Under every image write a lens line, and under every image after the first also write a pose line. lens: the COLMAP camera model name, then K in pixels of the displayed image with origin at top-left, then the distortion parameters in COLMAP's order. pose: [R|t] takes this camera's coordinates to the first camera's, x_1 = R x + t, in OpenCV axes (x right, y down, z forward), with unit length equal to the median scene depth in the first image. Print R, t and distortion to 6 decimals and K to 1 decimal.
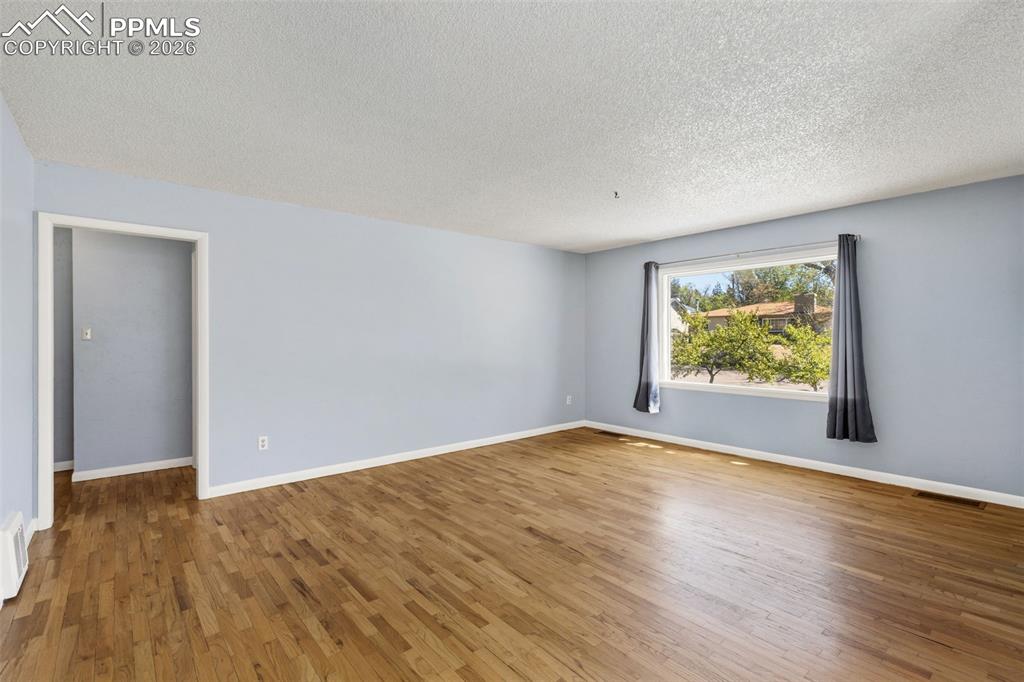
lens RADIAL K [[473.9, 0, 514.8], [0, 473.9, 338.0], [0, 0, 1]] dist [0.009266, 0.000006]
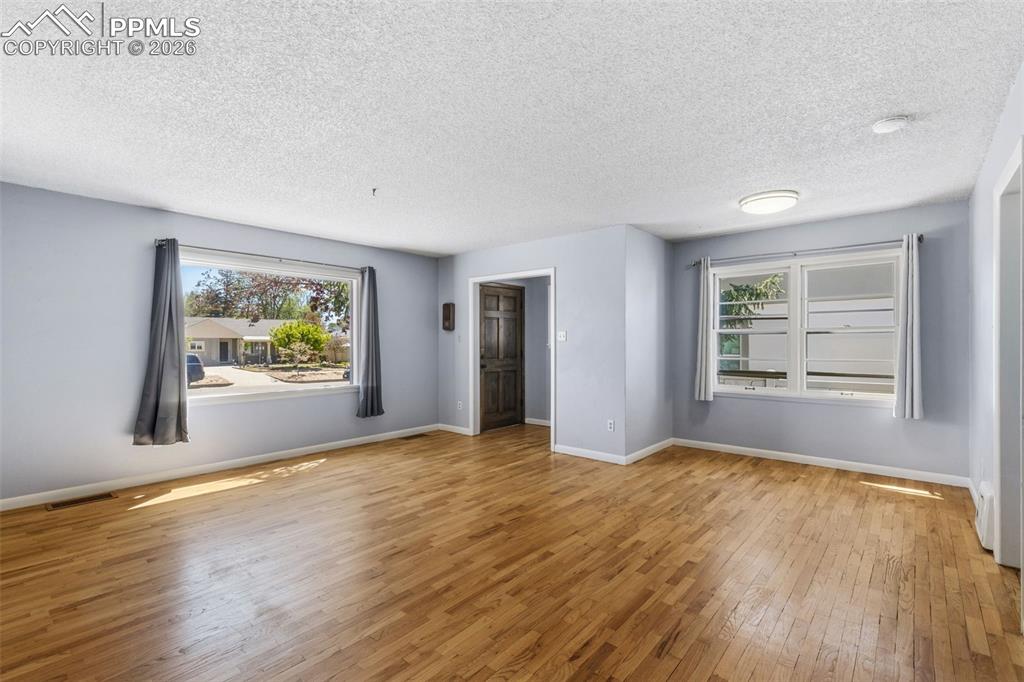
lens RADIAL K [[457.8, 0, 509.7], [0, 457.8, 345.4], [0, 0, 1]] dist [0.003378, 0.000438]
pose [[-0.146461, -0.005473, 0.989201, -0.817792], [0.004164, 0.999972, 0.006149, -0.000560], [-0.989208, 0.005019, -0.146434, 0.947321]]
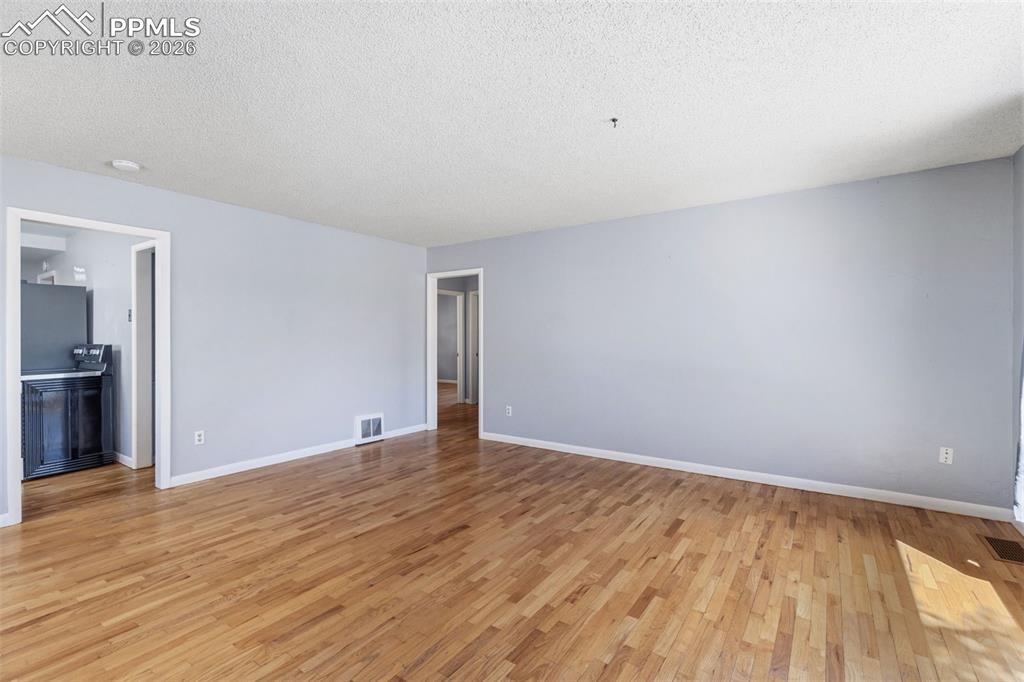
lens RADIAL K [[457.8, 0, 511.8], [0, 457.8, 337.5], [0, 0, 1]] dist [0.003378, 0.000438]
pose [[0.255353, 0.005959, -0.966829, 0.886742], [-0.000178, 0.999981, 0.006116, -0.004755], [0.966848, -0.001390, 0.255350, 0.757391]]
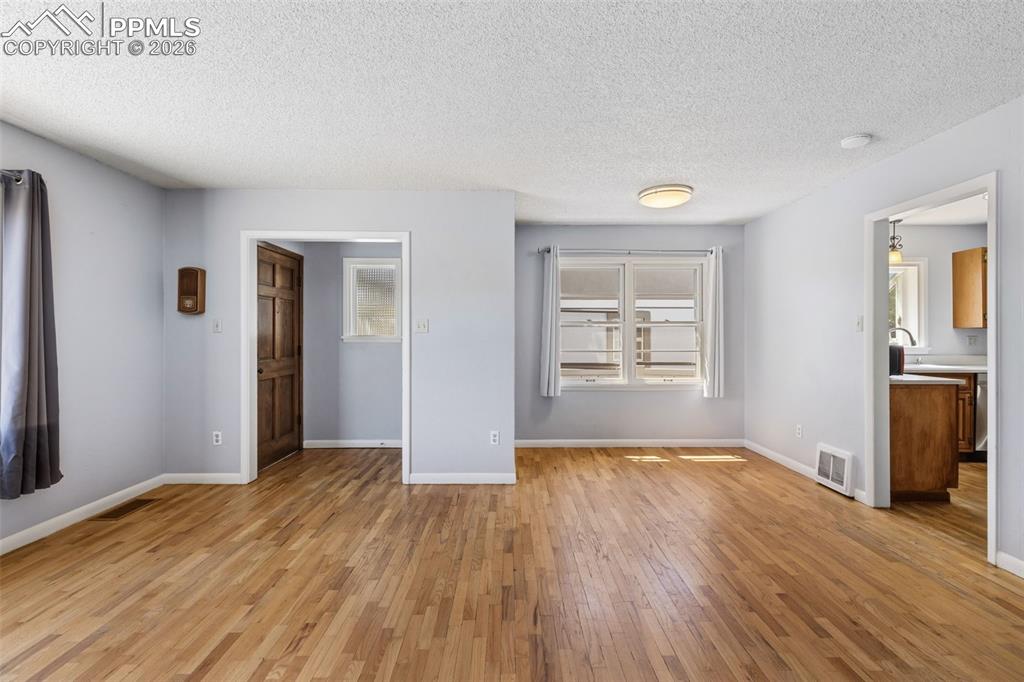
lens RADIAL K [[457.8, 0, 509.9], [0, 457.8, 333.2], [0, 0, 1]] dist [0.003378, 0.000438]
pose [[-0.763246, 0.005154, 0.646088, -0.249154], [0.002381, 0.999984, -0.005165, 0.003474], [-0.646104, -0.002404, -0.763246, 1.265683]]
